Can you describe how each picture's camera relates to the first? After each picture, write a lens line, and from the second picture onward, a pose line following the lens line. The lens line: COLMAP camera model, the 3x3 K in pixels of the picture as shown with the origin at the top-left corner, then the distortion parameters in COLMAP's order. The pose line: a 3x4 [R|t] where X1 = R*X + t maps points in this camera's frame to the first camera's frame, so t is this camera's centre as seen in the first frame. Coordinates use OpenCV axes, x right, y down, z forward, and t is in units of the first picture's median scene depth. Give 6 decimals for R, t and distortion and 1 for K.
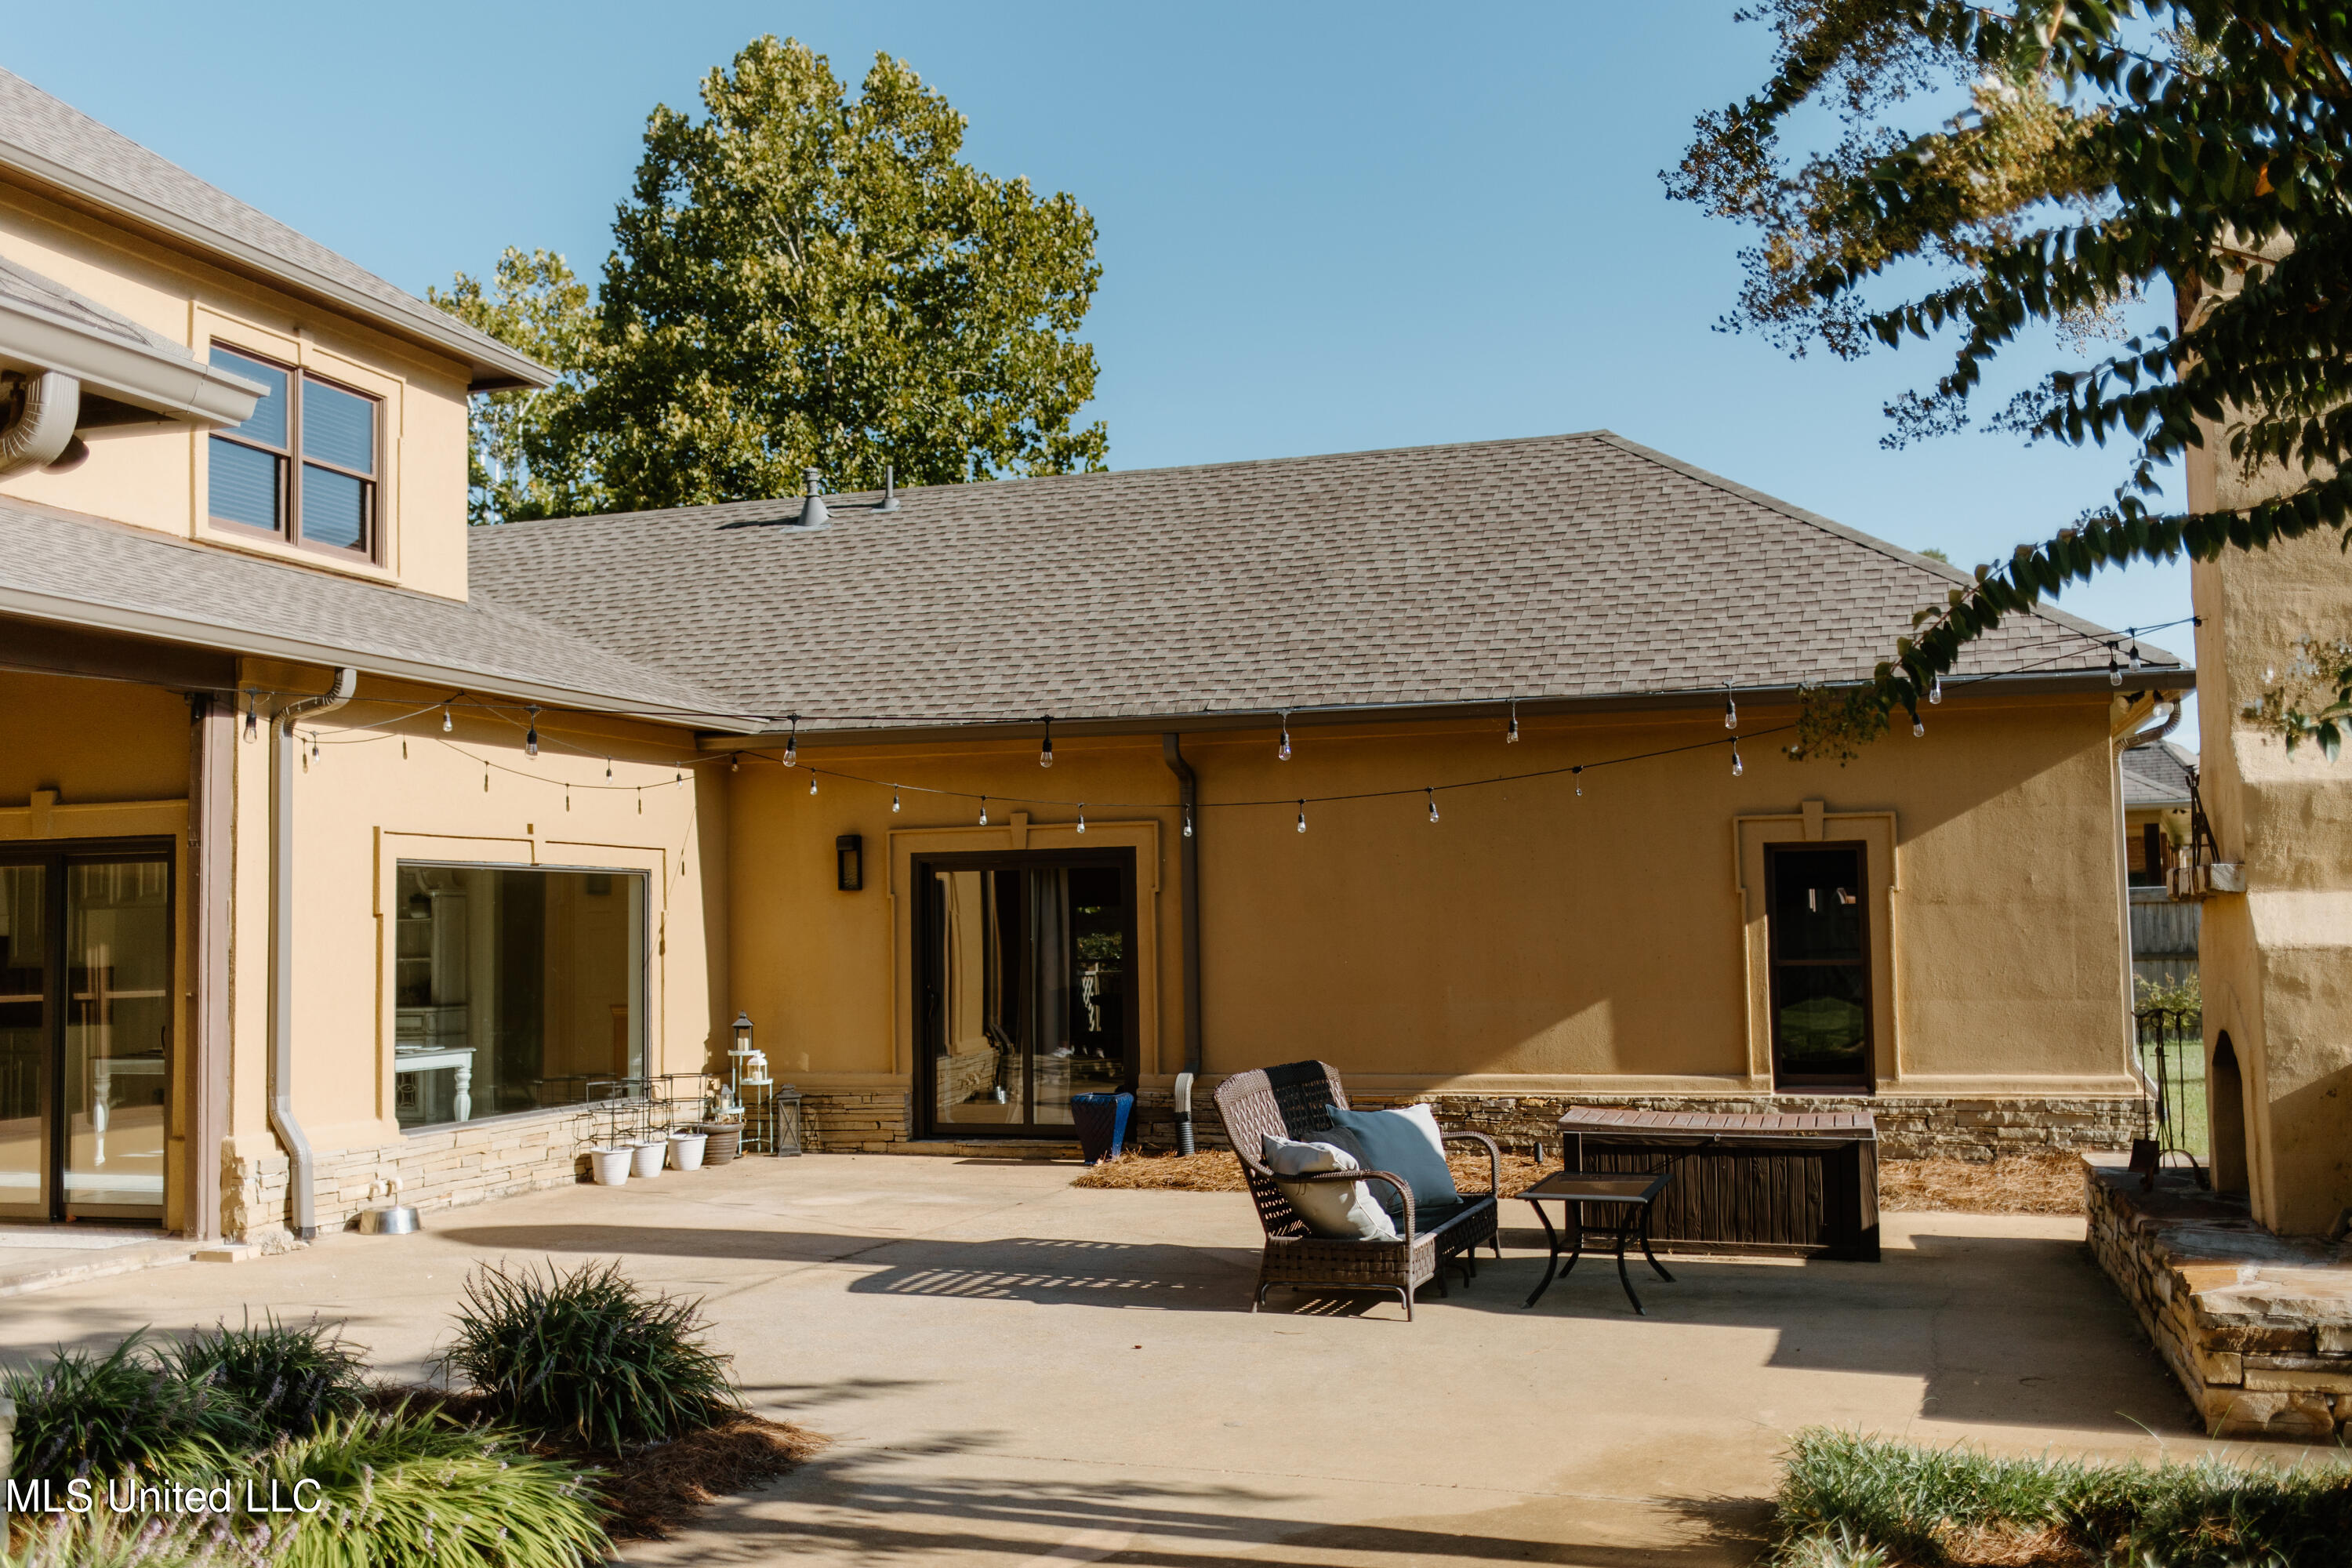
lens RADIAL K [[2275.4, 0, 1176.0], [0, 2275.4, 784.0], [0, 0, 1]] dist [0.071275, -0.394237]
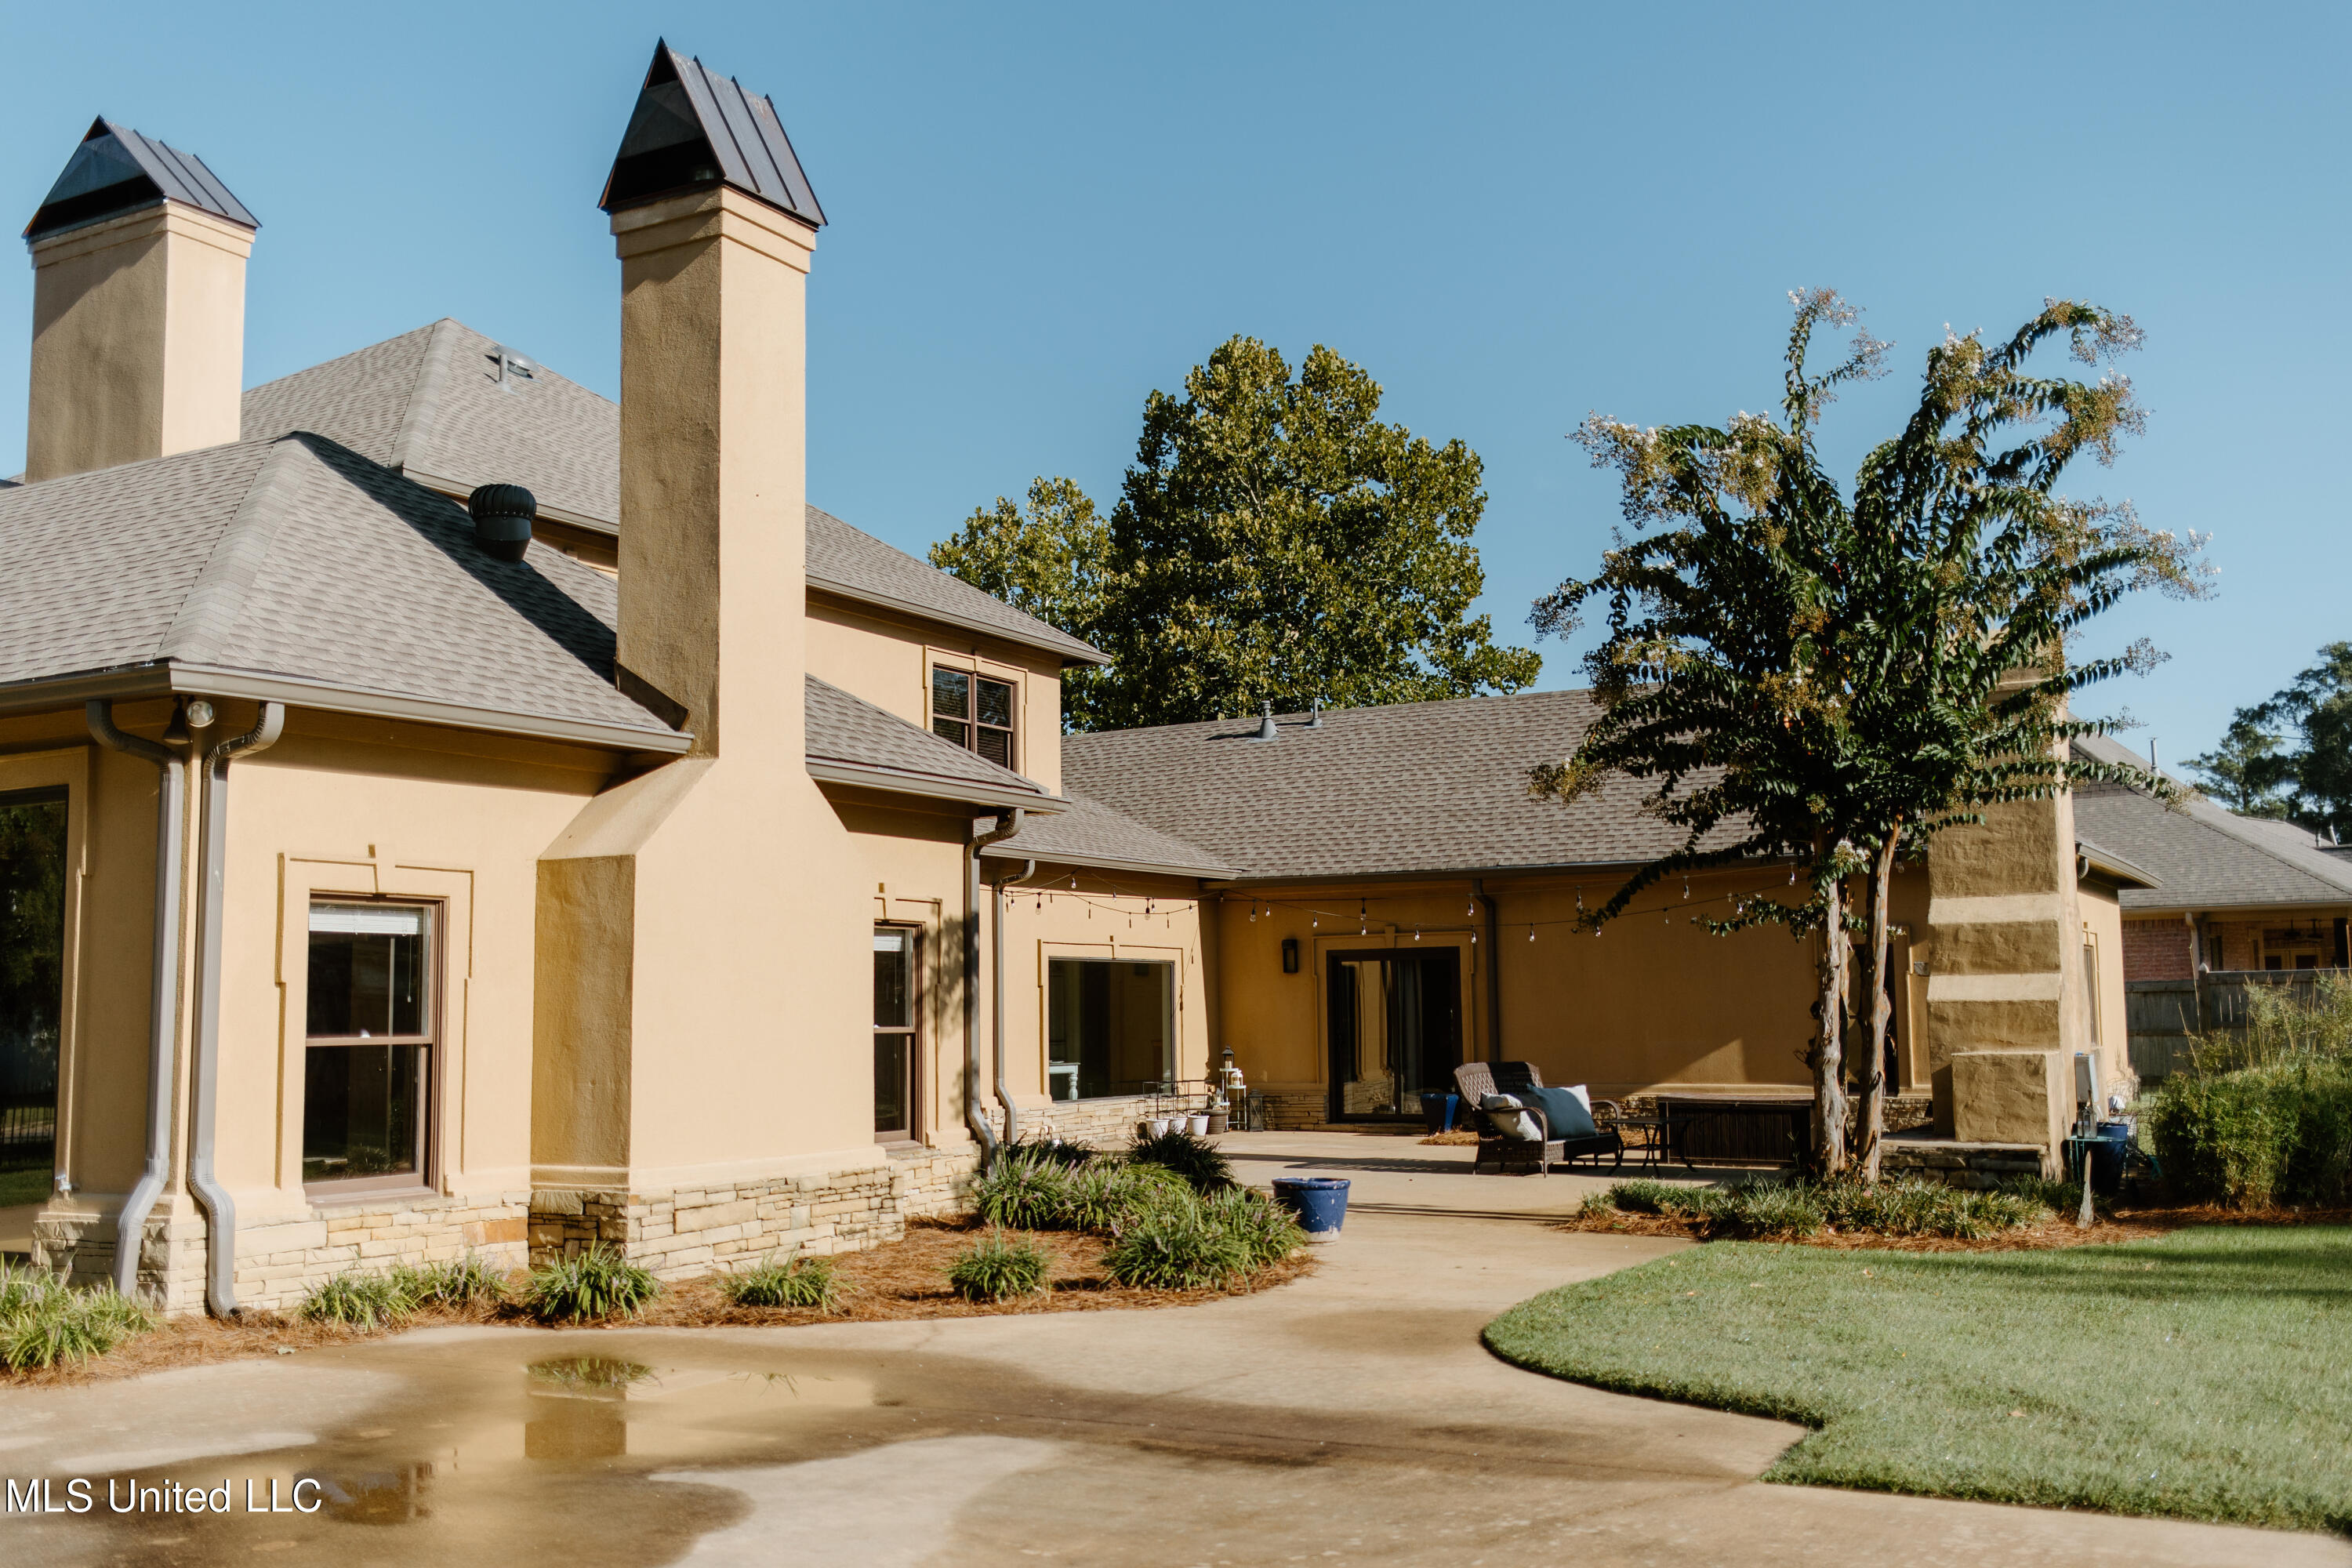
lens RADIAL K [[2275.4, 0, 1176.0], [0, 2275.4, 784.0], [0, 0, 1]] dist [0.071275, -0.394237]
pose [[0.979351, -0.016827, -0.201464, 0.095275], [0.009720, 0.999297, -0.036211, -0.026868], [0.201931, 0.033505, 0.978826, -0.549557]]
